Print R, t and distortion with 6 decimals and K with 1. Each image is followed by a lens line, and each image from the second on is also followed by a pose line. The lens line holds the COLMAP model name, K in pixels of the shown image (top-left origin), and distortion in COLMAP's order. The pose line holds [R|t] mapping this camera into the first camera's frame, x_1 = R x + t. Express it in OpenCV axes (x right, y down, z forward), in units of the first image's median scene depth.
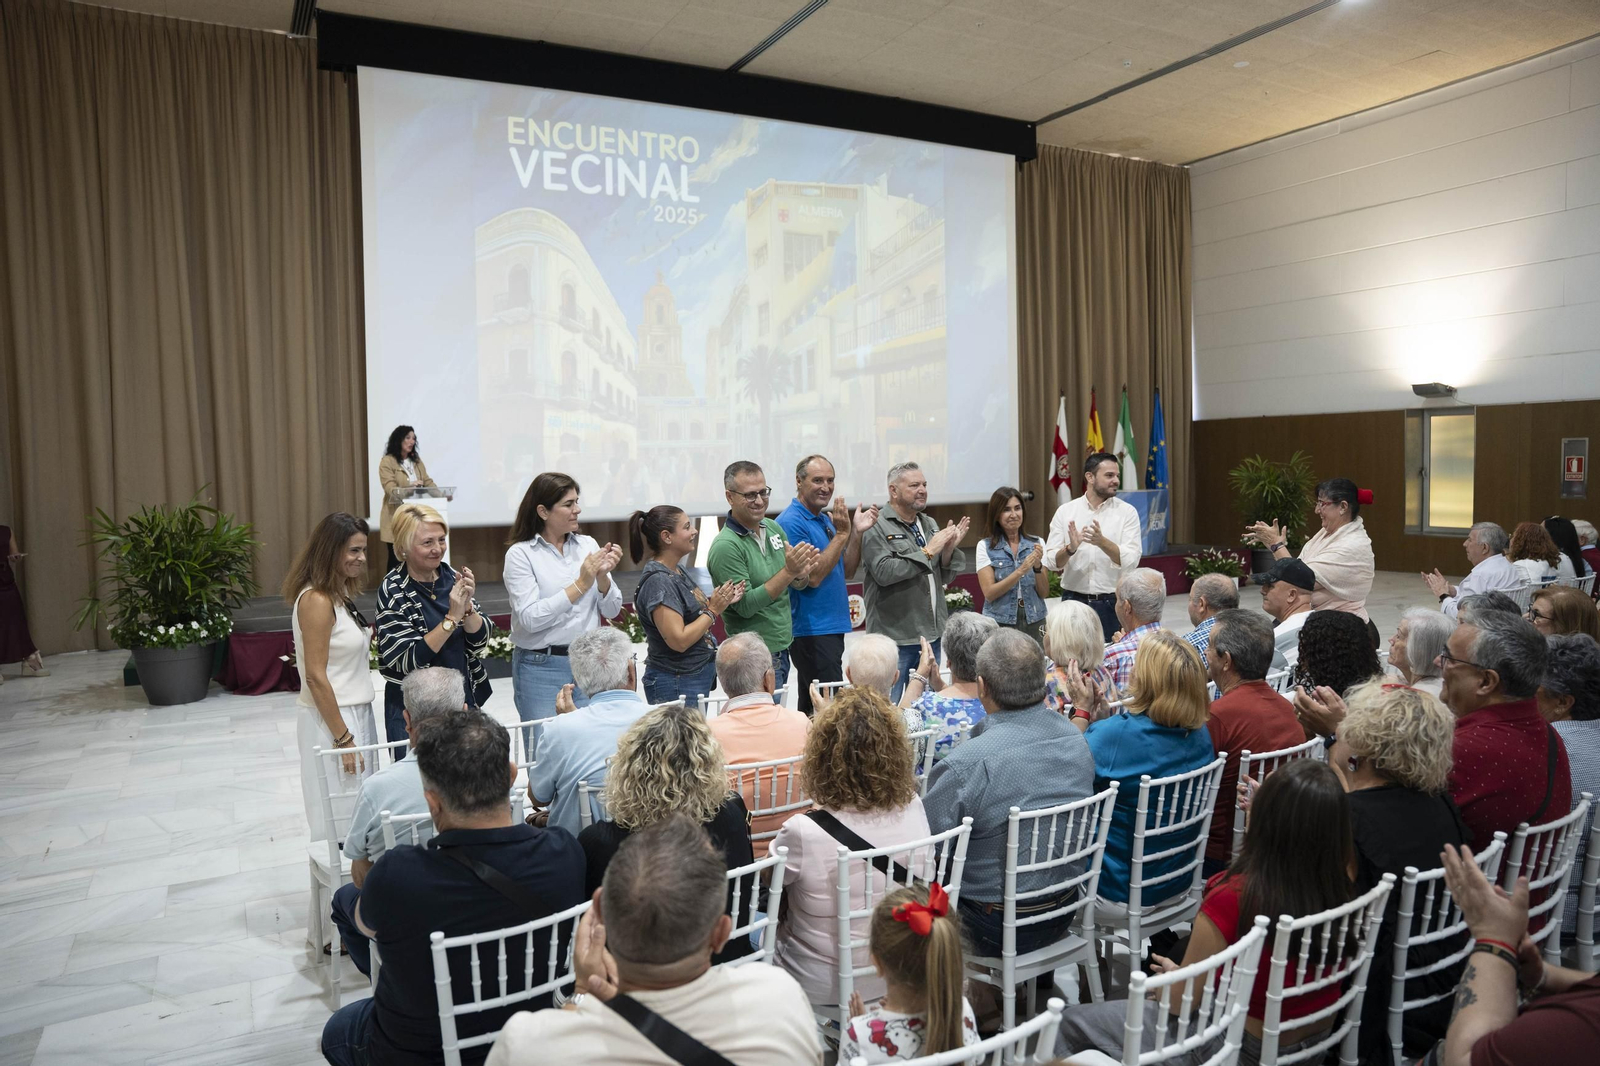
lens RADIAL K [[1119.6, 0, 796.5], [0, 1119.6, 529.3], [0, 0, 1]] dist [-0.120692, 0.069720]
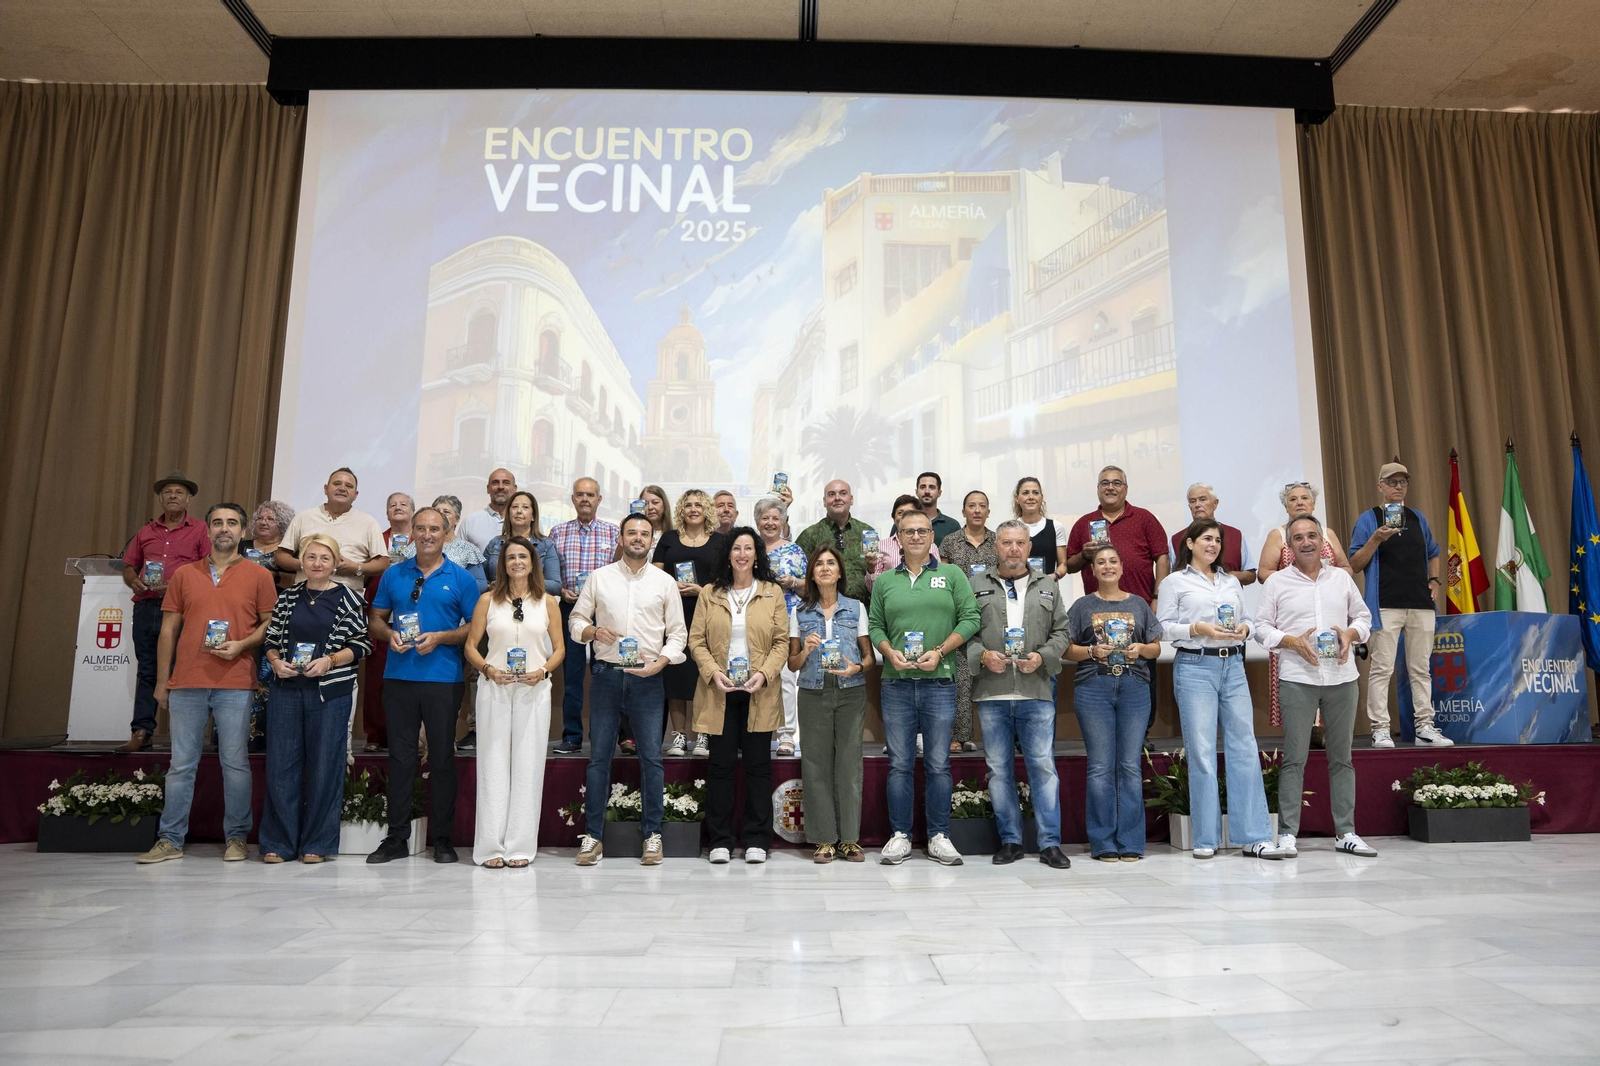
lens RADIAL K [[1119.6, 0, 826.5], [0, 1119.6, 528.3], [0, 0, 1]] dist [-0.120692, 0.069720]
pose [[0.894871, -0.045409, -0.444009, 0.260291], [-0.048256, 0.979136, -0.197393, 0.039084], [0.443708, 0.198068, 0.874009, 0.444535]]
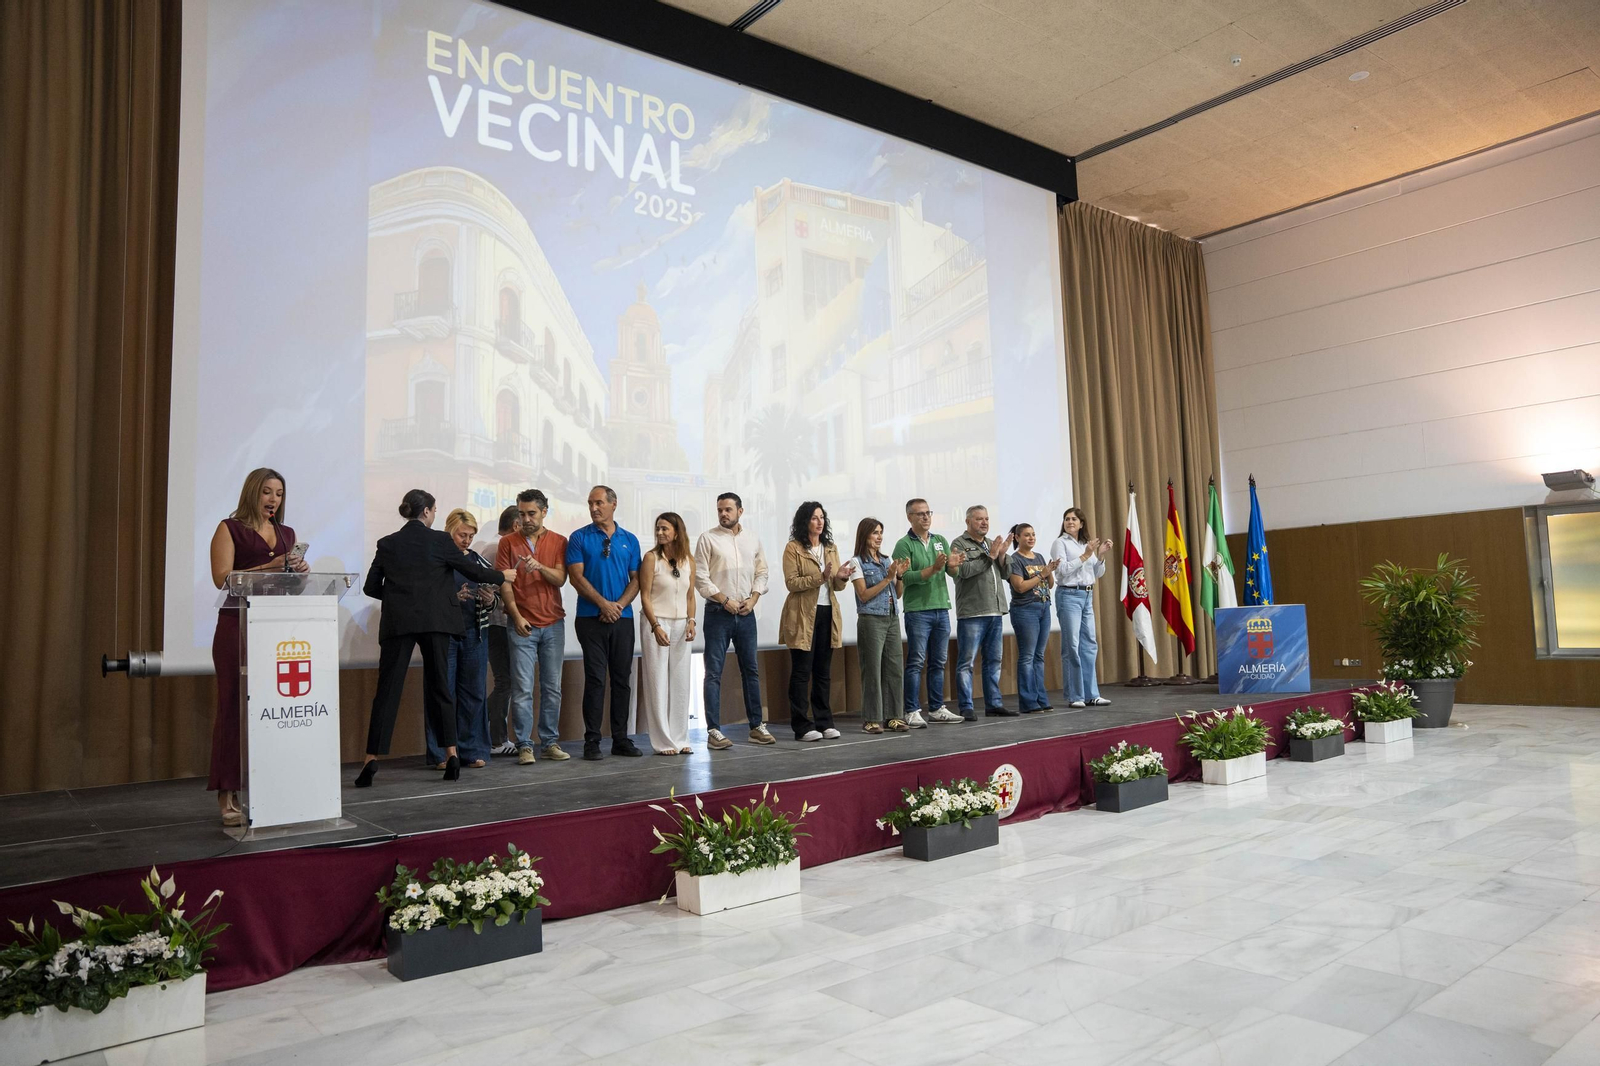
lens RADIAL K [[1119.6, 0, 810.7], [0, 1119.6, 519.0], [0, 0, 1]] dist [-0.120692, 0.069720]
pose [[0.981706, 0.004750, 0.190345, -0.147658], [0.025342, 0.987535, -0.155346, 0.014727], [-0.188711, 0.157328, 0.969348, 0.345734]]
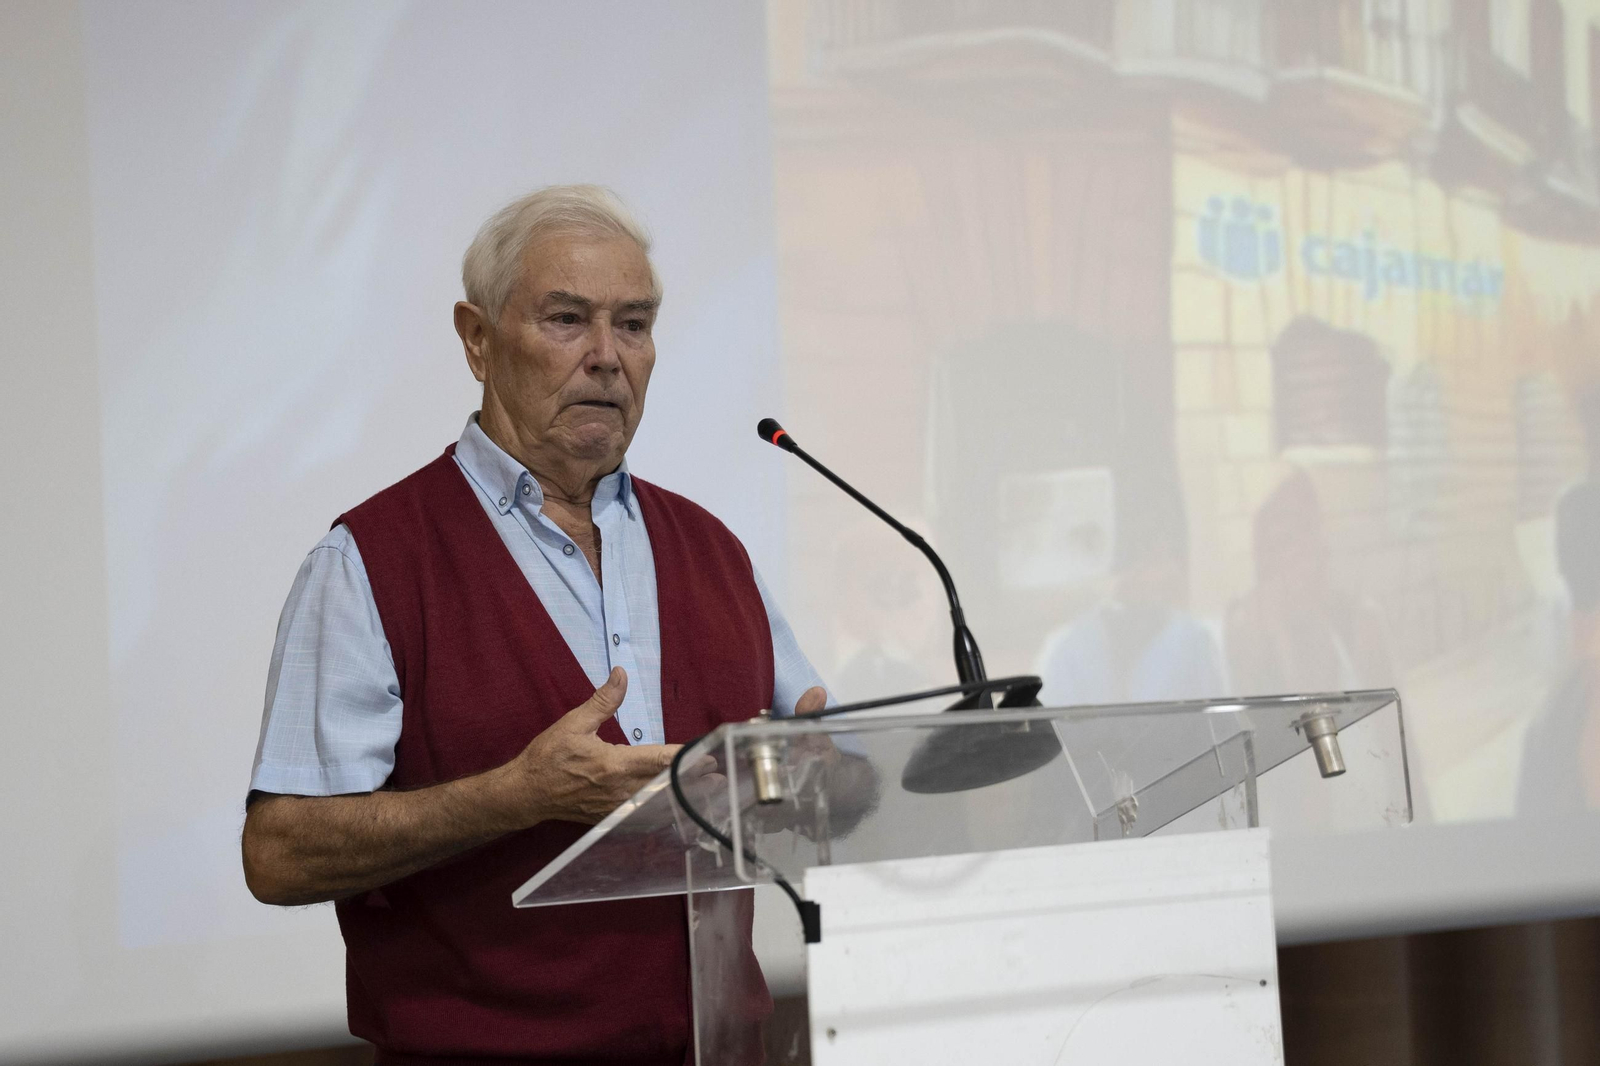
lens RADIAL K [[3115.6, 0, 803.0], [0, 3115.6, 541.0], [0, 0, 1]] dist [0.187209, 0.000000]
pose [[0.999481, -0.030653, -0.009910, -0.256933], [0.029631, 0.995448, -0.090583, -0.021661], [0.012642, 0.090243, 0.995840, 0.567213]]
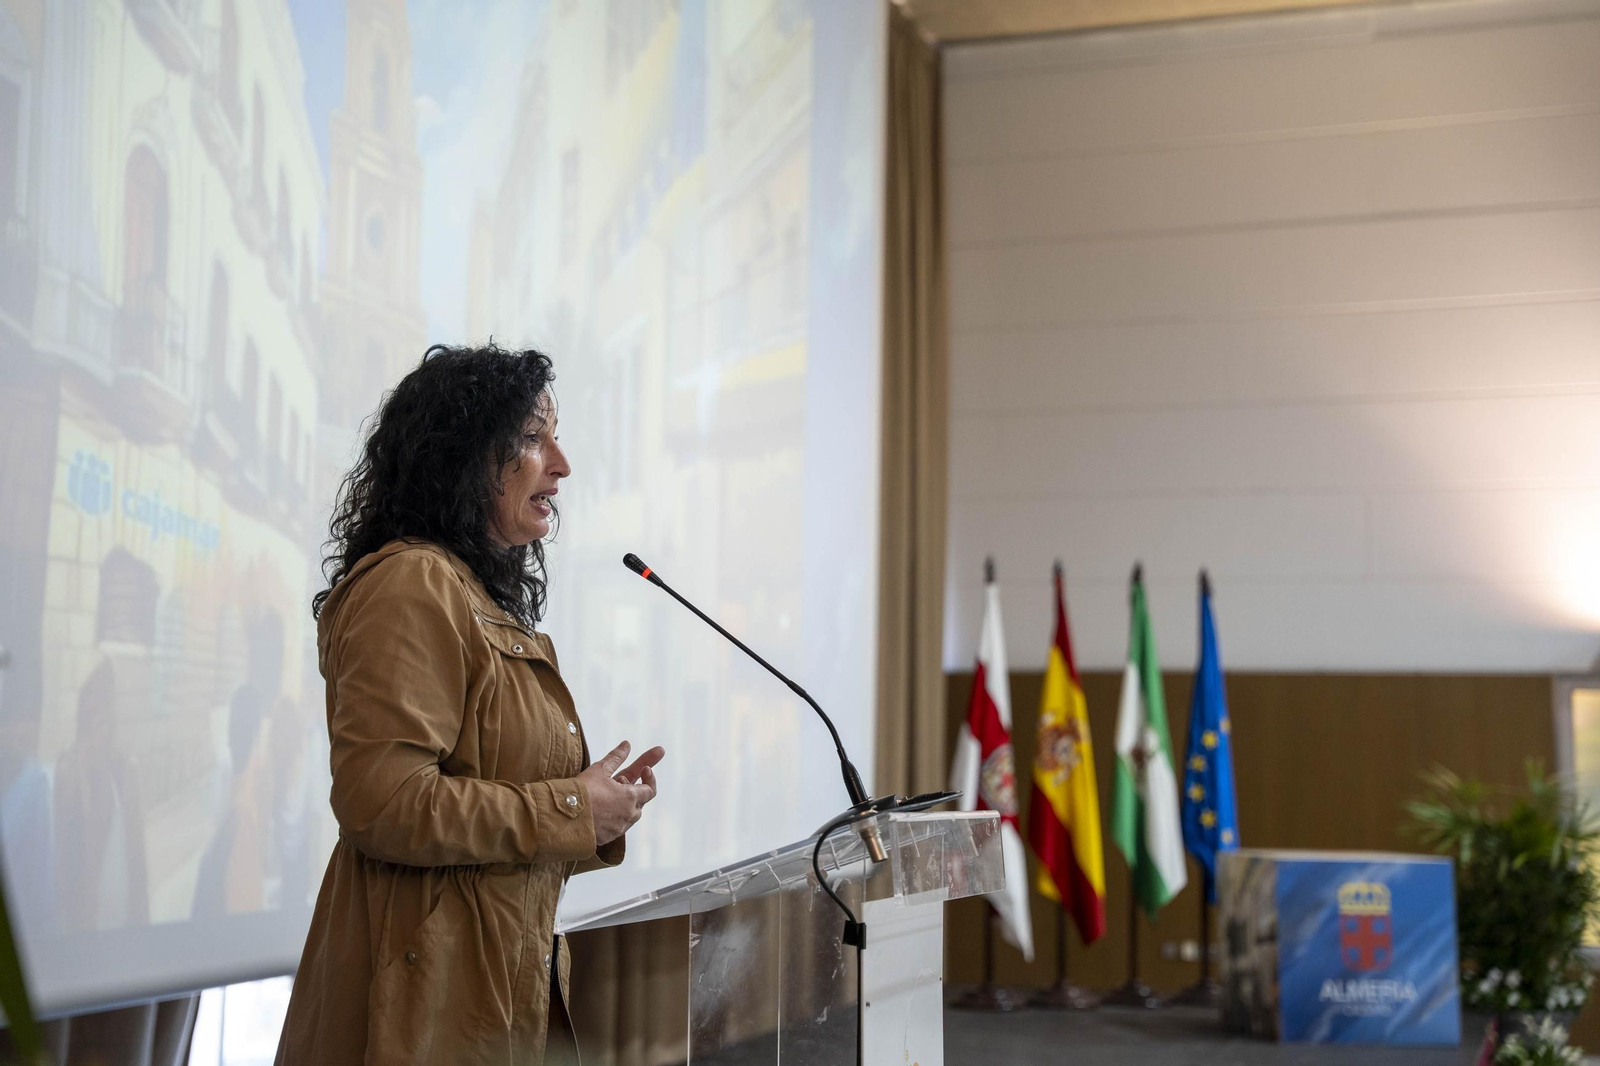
lens RADIAL K [[2396.4, 0, 793.6], [0, 2396.4, 534.6], [0, 0, 1]] dist [0.259320, 0.000000]
pose [[0.708262, 0.098008, 0.699113, -0.406731], [0.016302, 0.987781, -0.154991, -0.018709], [-0.705761, 0.121171, 0.698010, 0.582874]]
